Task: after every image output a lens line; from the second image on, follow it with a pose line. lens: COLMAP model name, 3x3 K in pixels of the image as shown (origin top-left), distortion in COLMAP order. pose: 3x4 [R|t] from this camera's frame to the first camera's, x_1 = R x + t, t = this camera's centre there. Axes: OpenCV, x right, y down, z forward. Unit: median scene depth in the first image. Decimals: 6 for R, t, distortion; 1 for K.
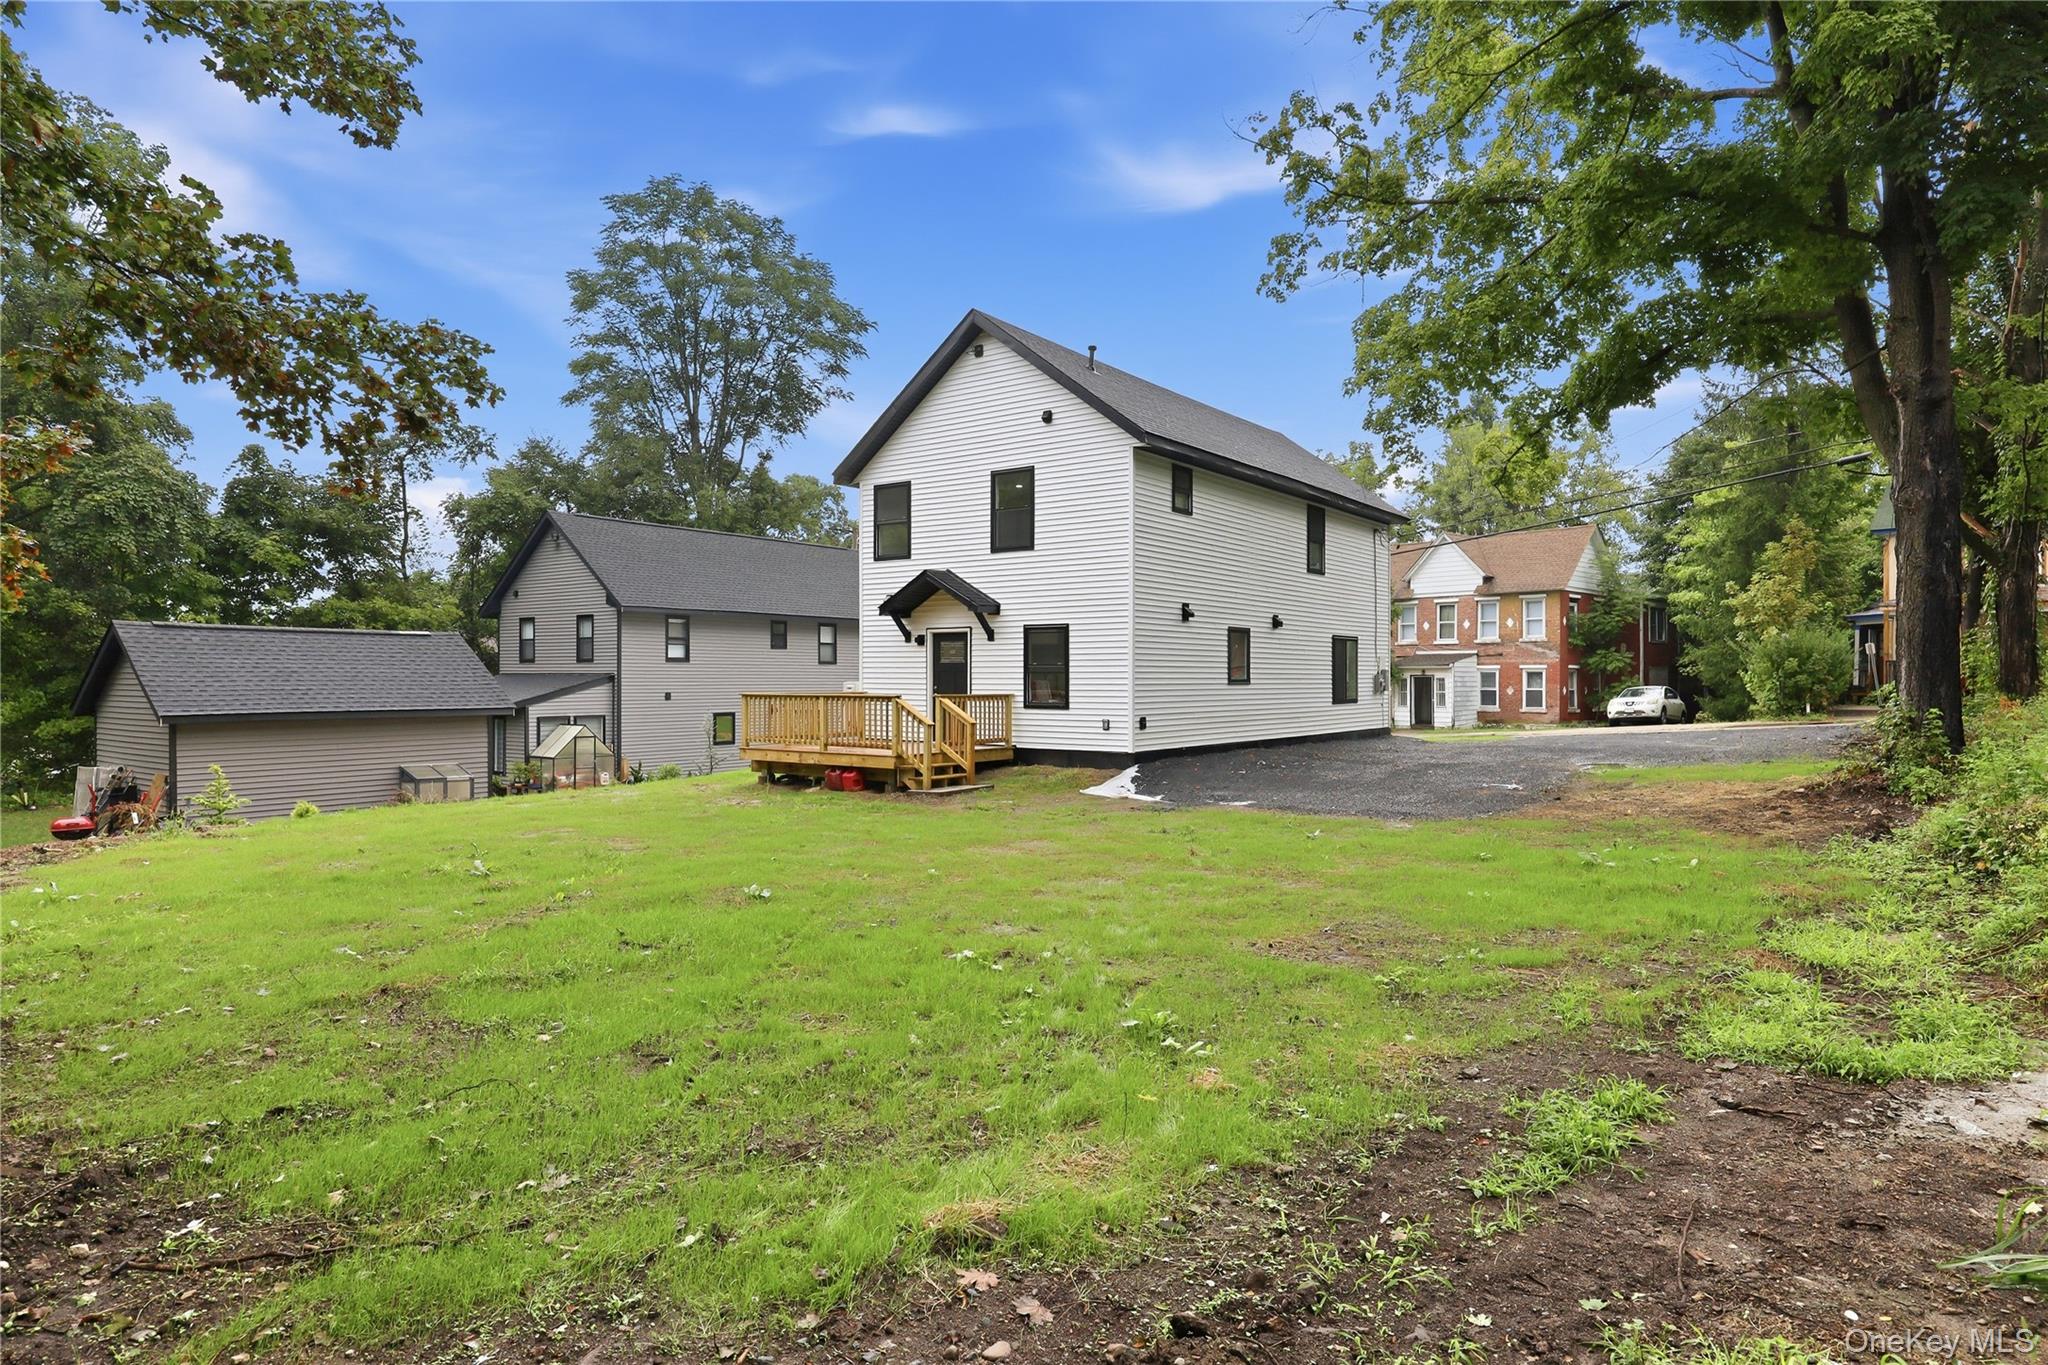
lens RADIAL K [[1170.0, 0, 1010.6], [0, 1170.0, 678.9], [0, 0, 1]] dist [0.005652, -0.001164]
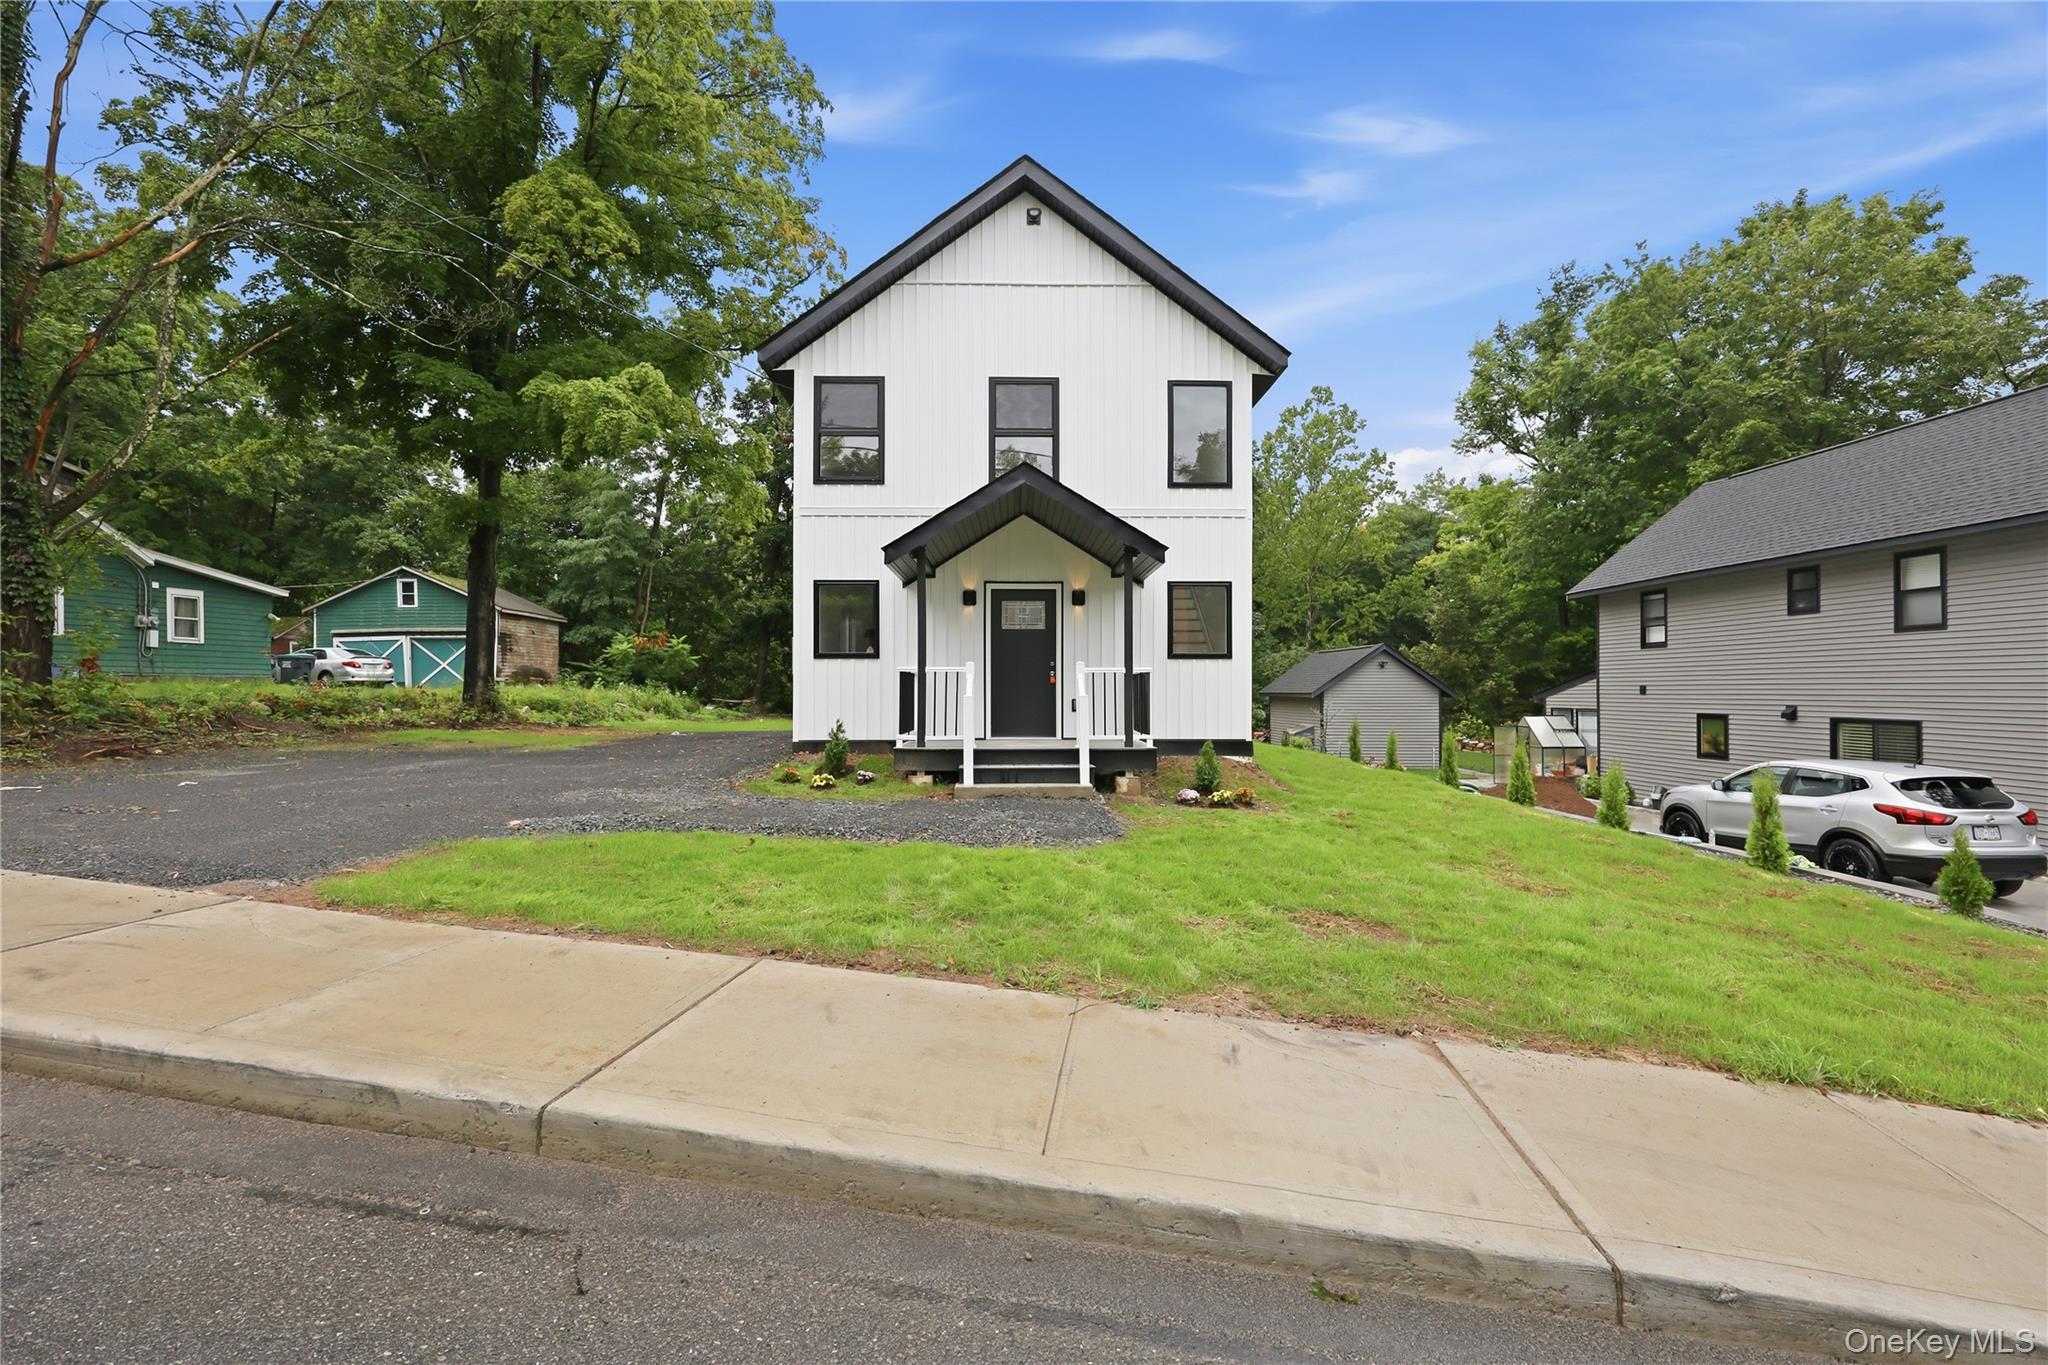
lens RADIAL K [[869.4, 0, 1040.4], [0, 869.4, 685.7], [0, 0, 1]] dist [-0.000441, -0.000218]
pose [[-0.764209, -0.003638, -0.644959, 0.649295], [-0.000151, 0.999985, -0.005462, 0.022897], [0.644969, -0.004077, -0.764198, 1.803920]]
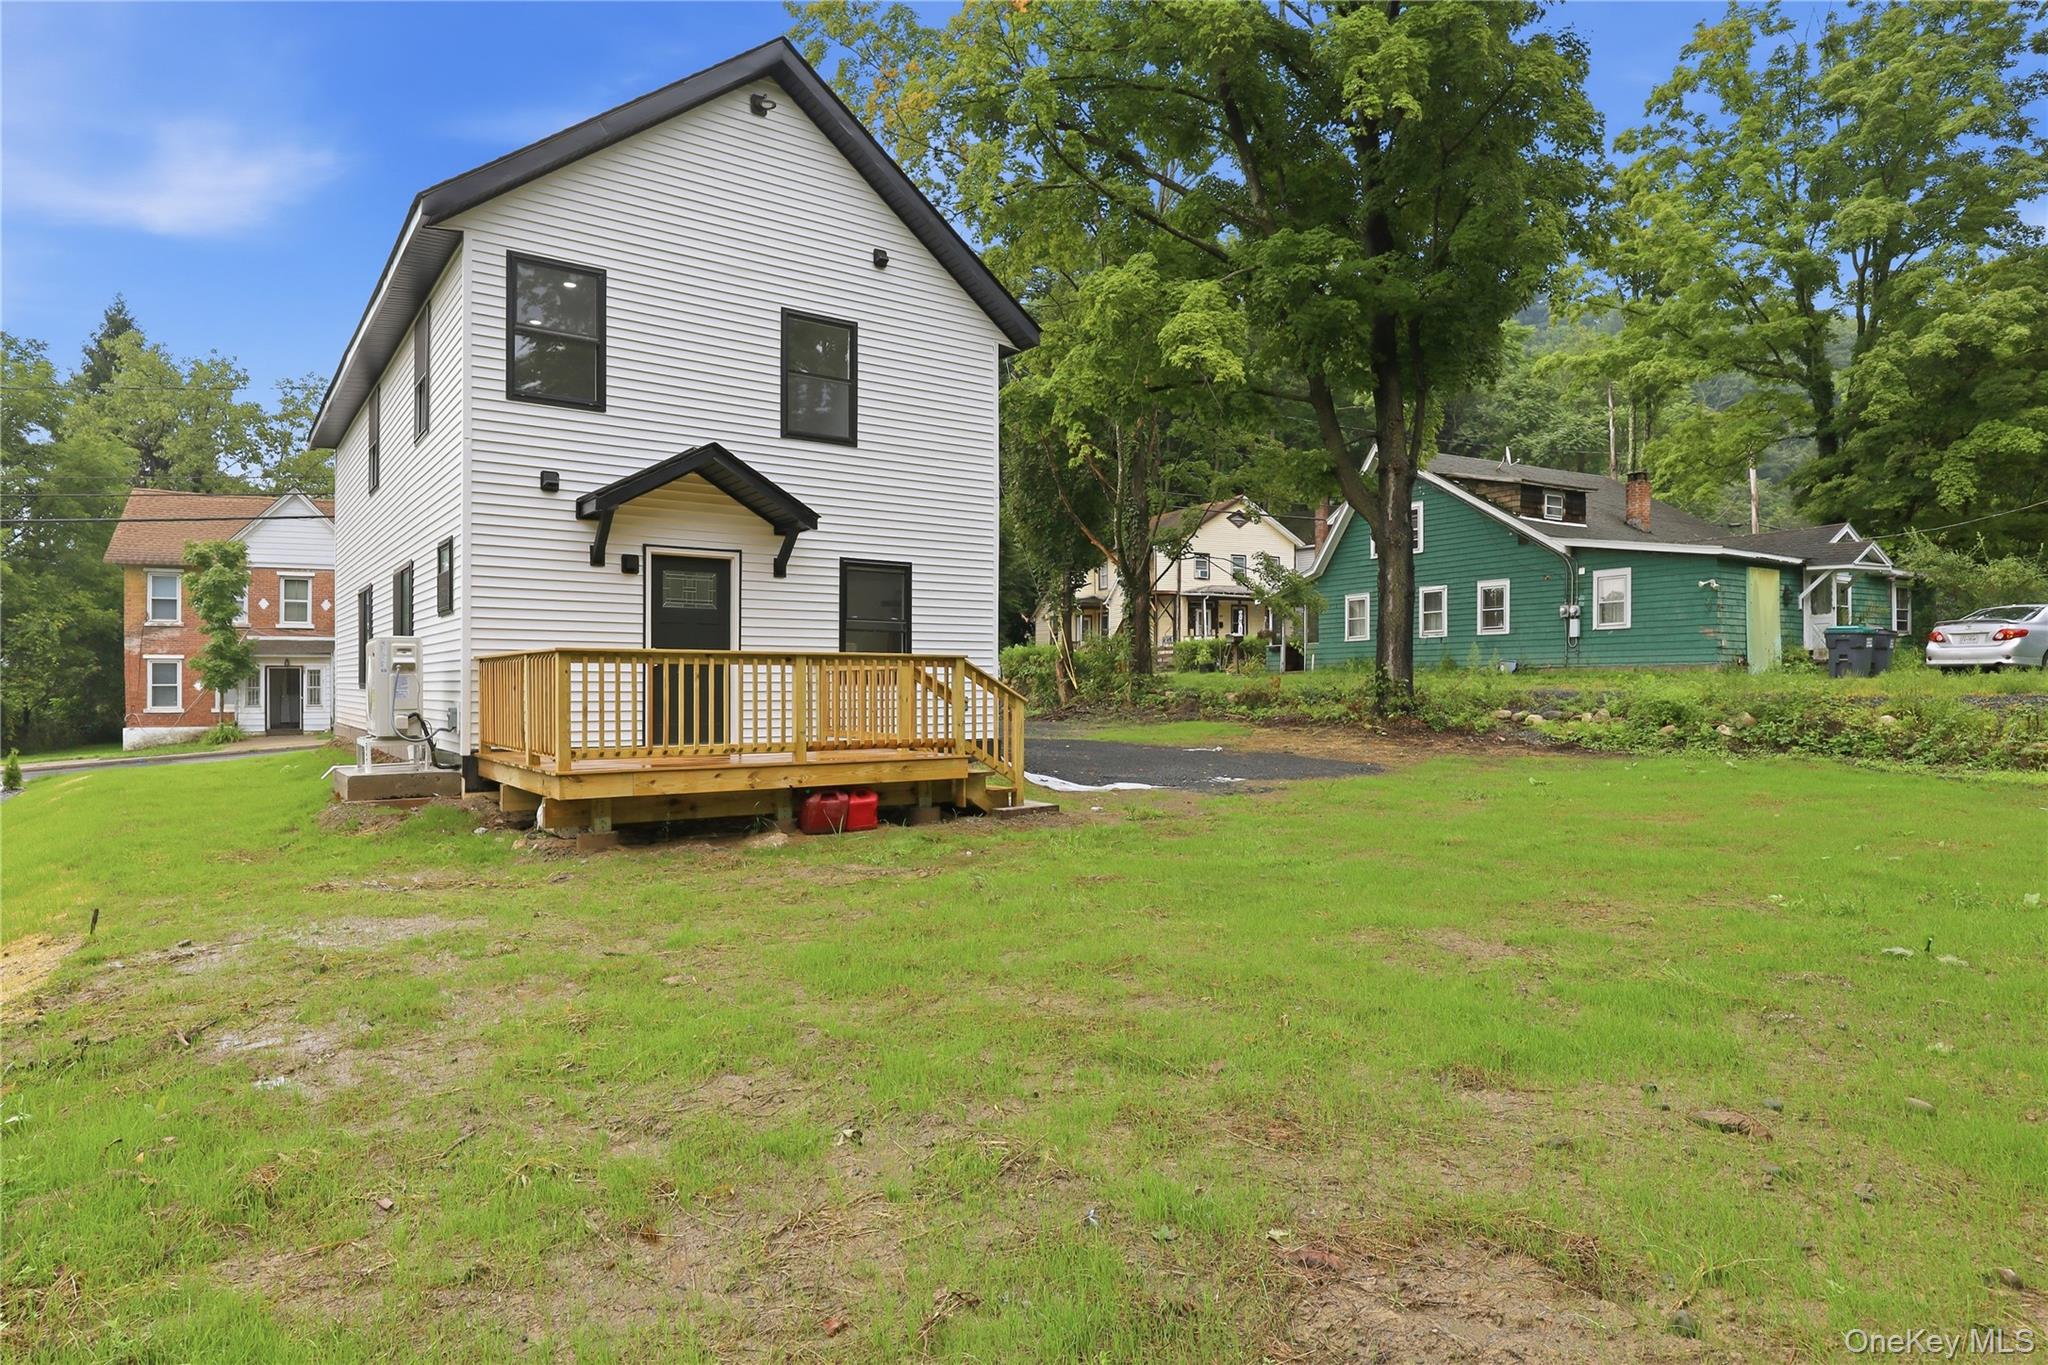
lens RADIAL K [[1170.0, 0, 1002.2], [0, 1170.0, 676.1], [0, 0, 1]] dist [0.005652, -0.001164]
pose [[0.308086, 0.007680, 0.951328, -0.553990], [0.001753, 0.999961, -0.008640, 0.025159], [-0.951357, 0.004329, 0.308060, 0.667309]]
